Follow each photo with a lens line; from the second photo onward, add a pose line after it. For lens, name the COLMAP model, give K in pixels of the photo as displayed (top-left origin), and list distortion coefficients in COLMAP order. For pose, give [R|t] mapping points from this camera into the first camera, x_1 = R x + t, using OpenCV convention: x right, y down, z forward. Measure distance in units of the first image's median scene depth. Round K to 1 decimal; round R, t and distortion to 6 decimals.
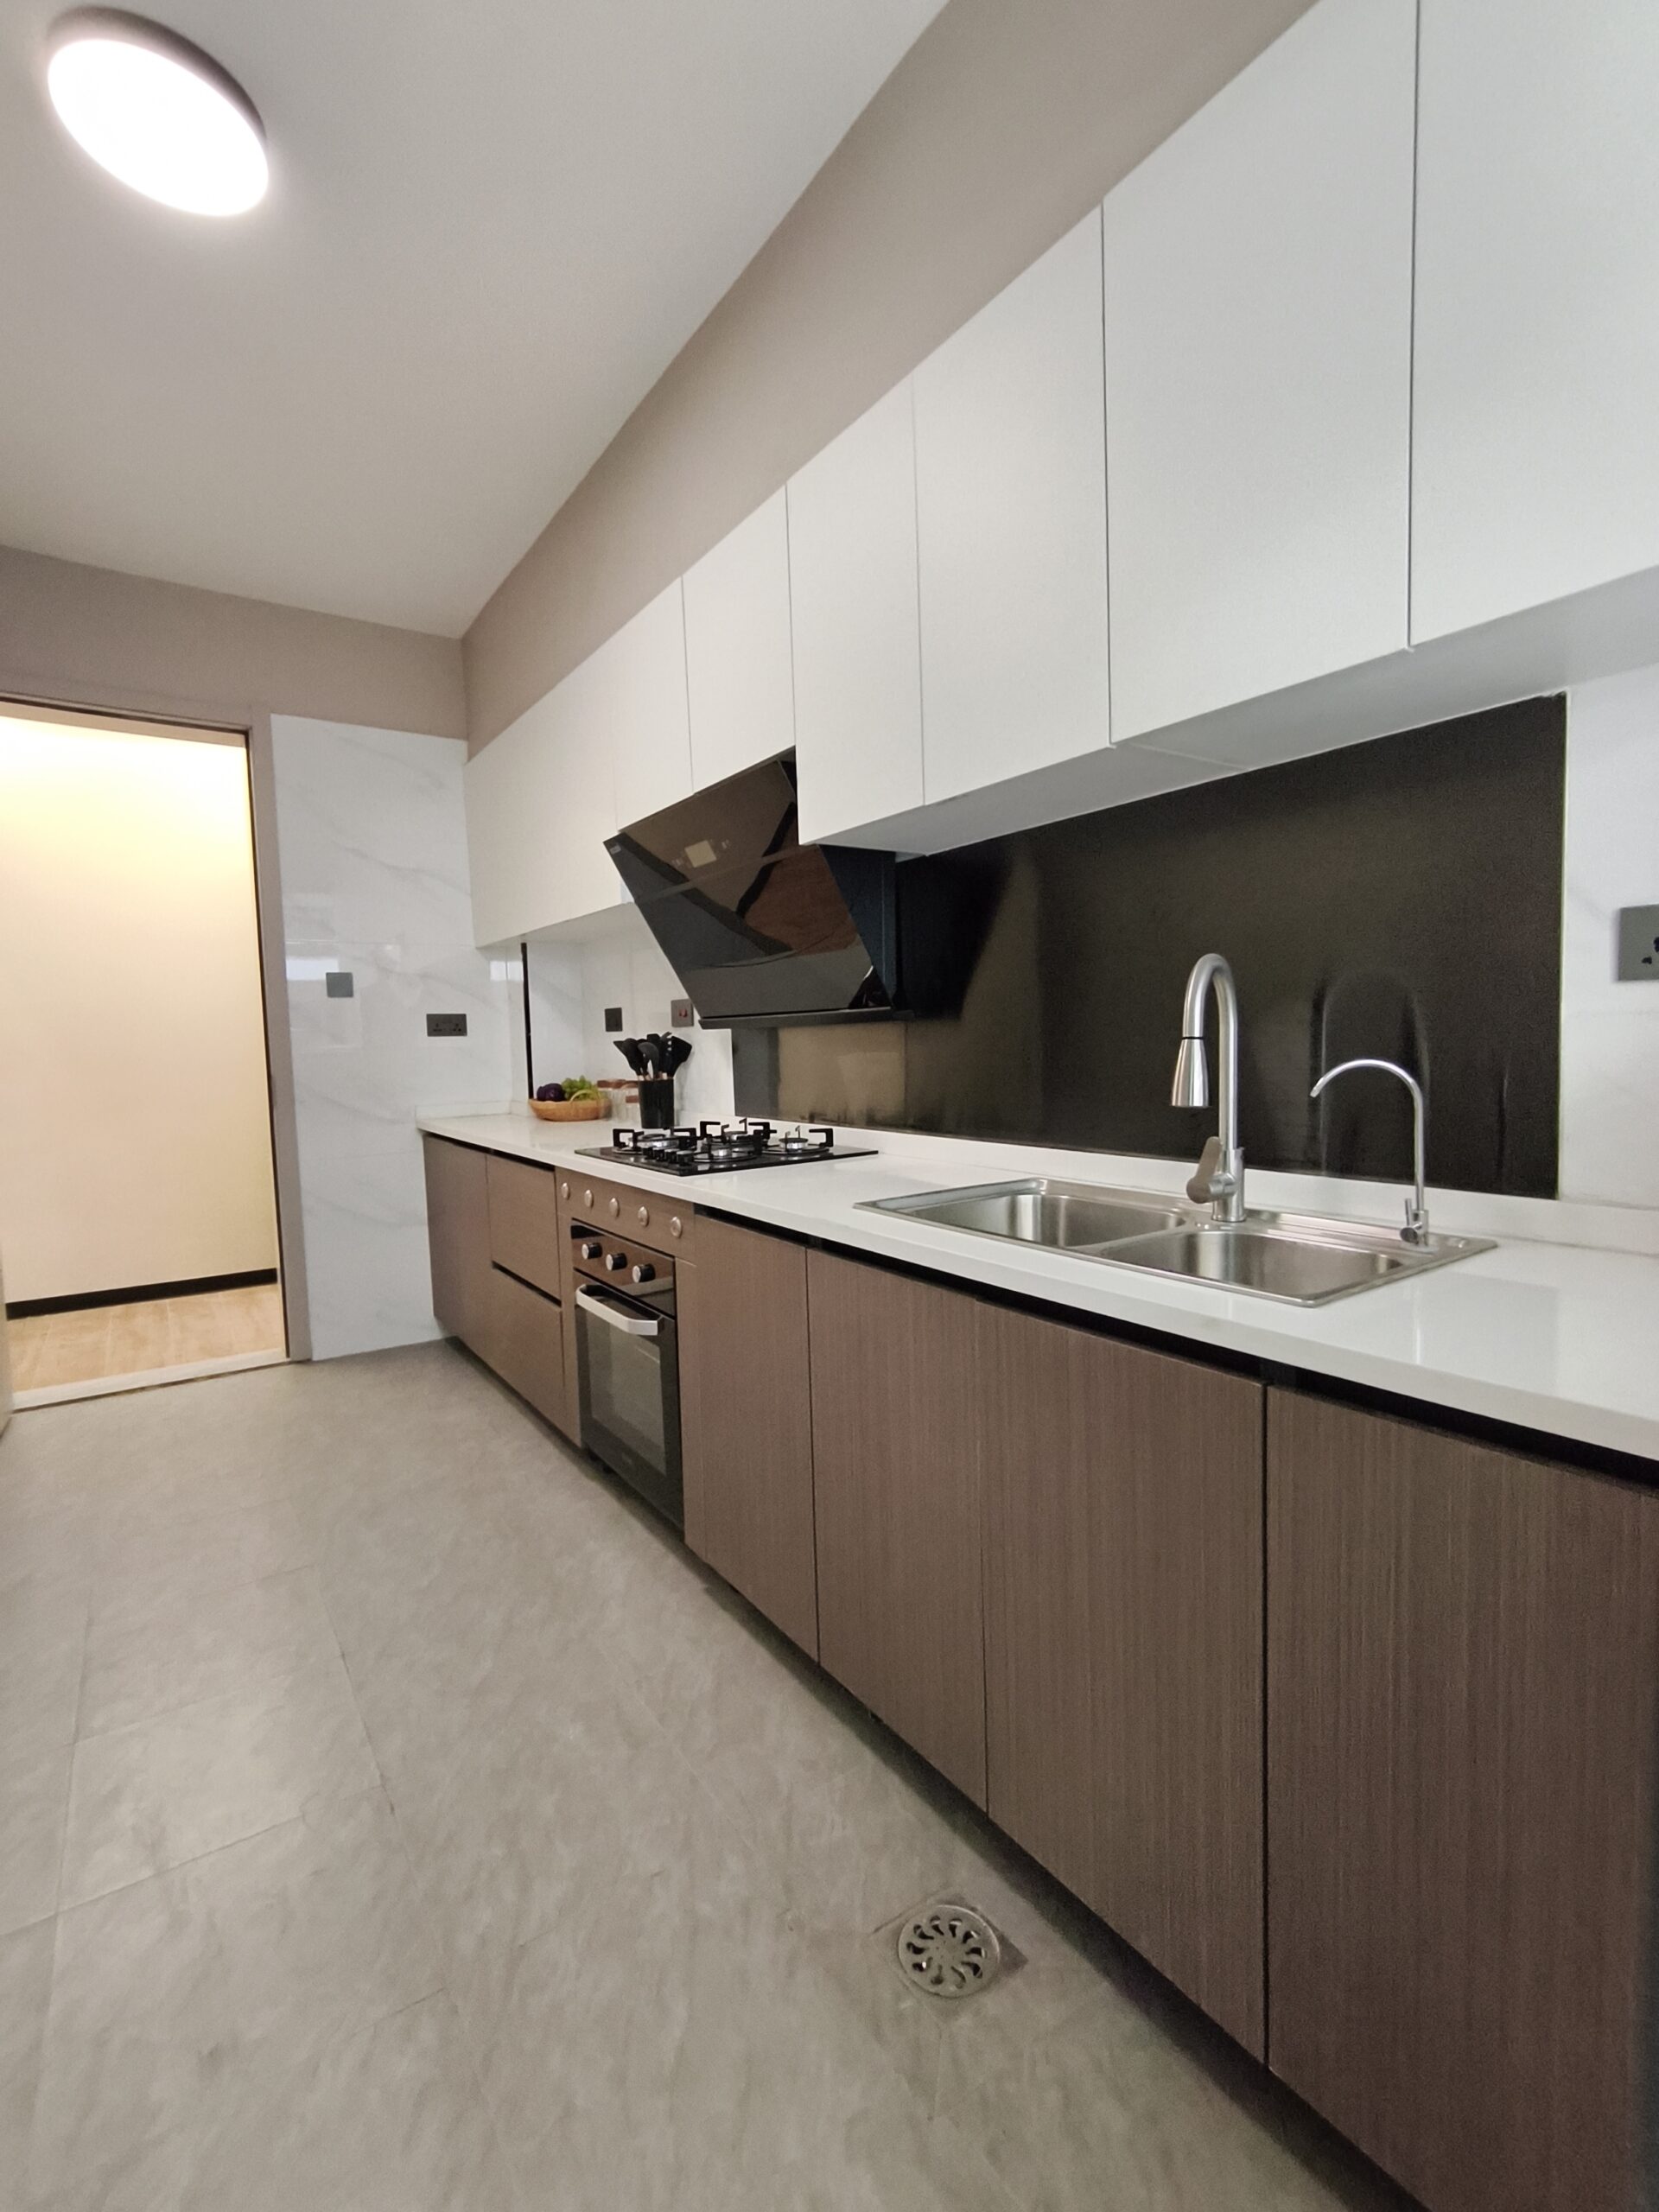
lens RADIAL K [[970.1, 0, 820.6], [0, 970.1, 1106.4], [0, 0, 1]] dist [0.002711, 0.000402]
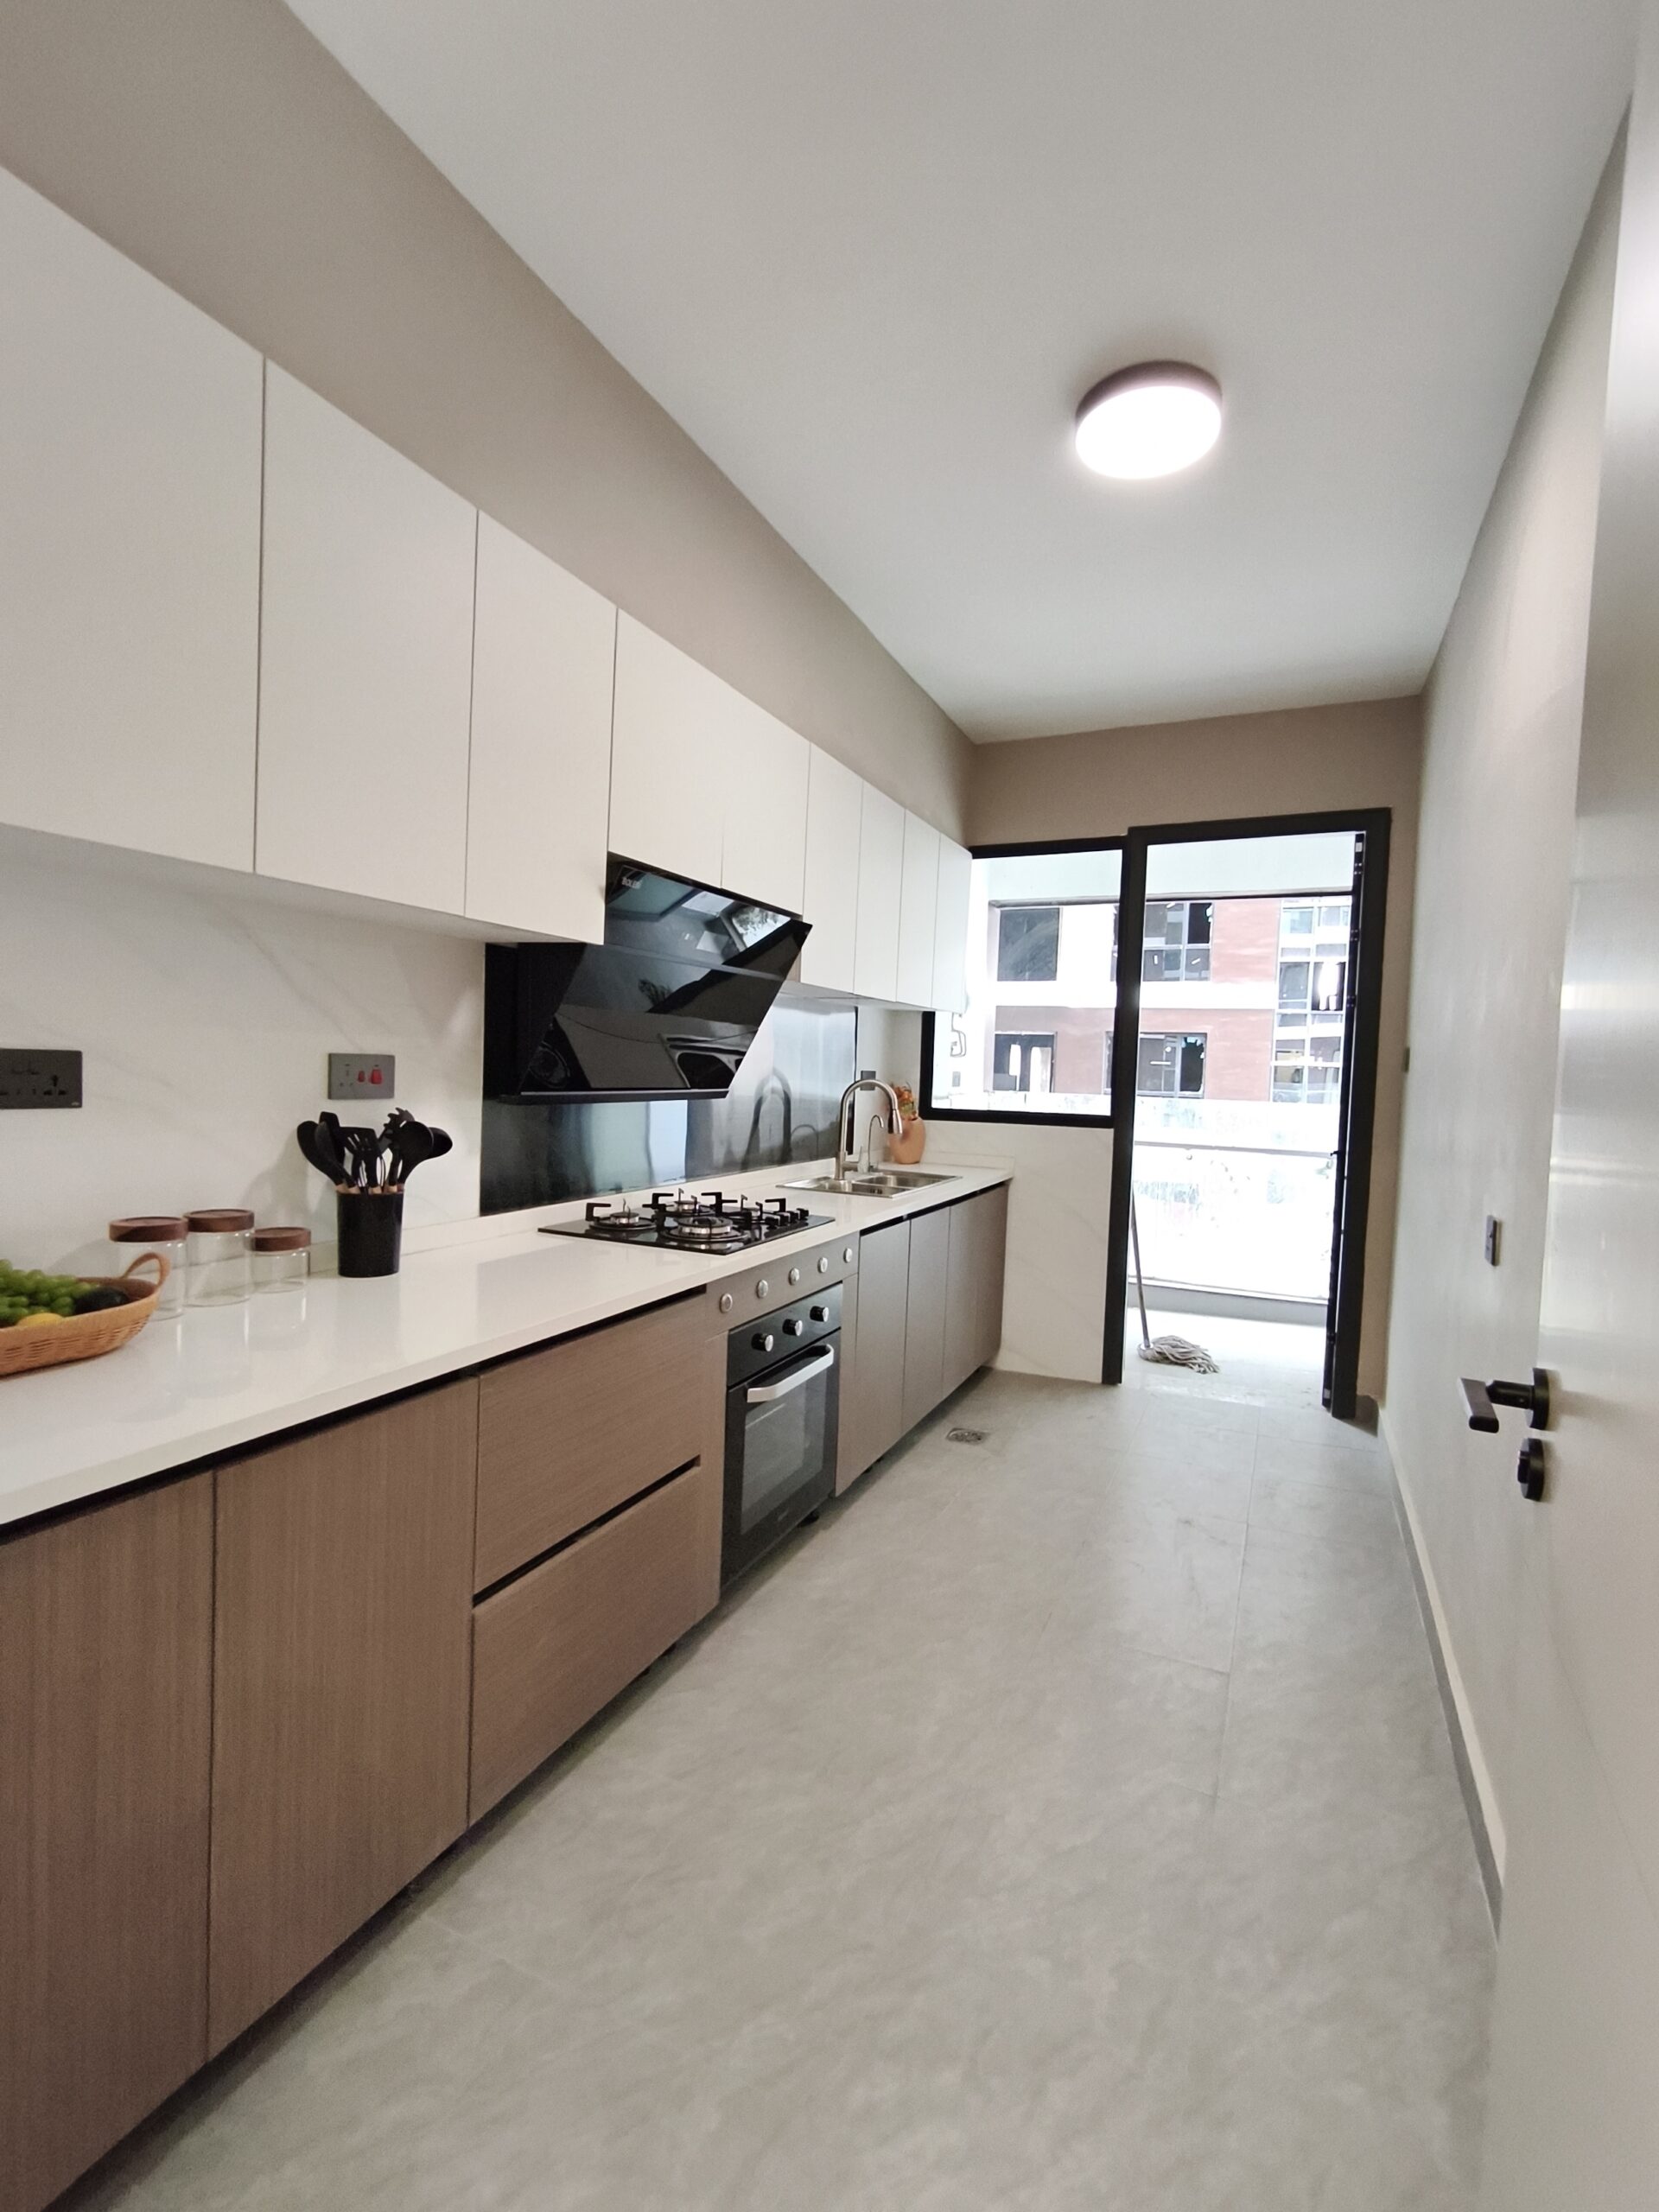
lens RADIAL K [[970.1, 0, 820.6], [0, 970.1, 1106.4], [0, 0, 1]] dist [0.002711, 0.000402]
pose [[-0.493694, -0.018819, 0.869432, -1.131249], [0.035059, 0.998522, 0.041521, -0.126779], [-0.868929, 0.050980, -0.492304, 1.457986]]
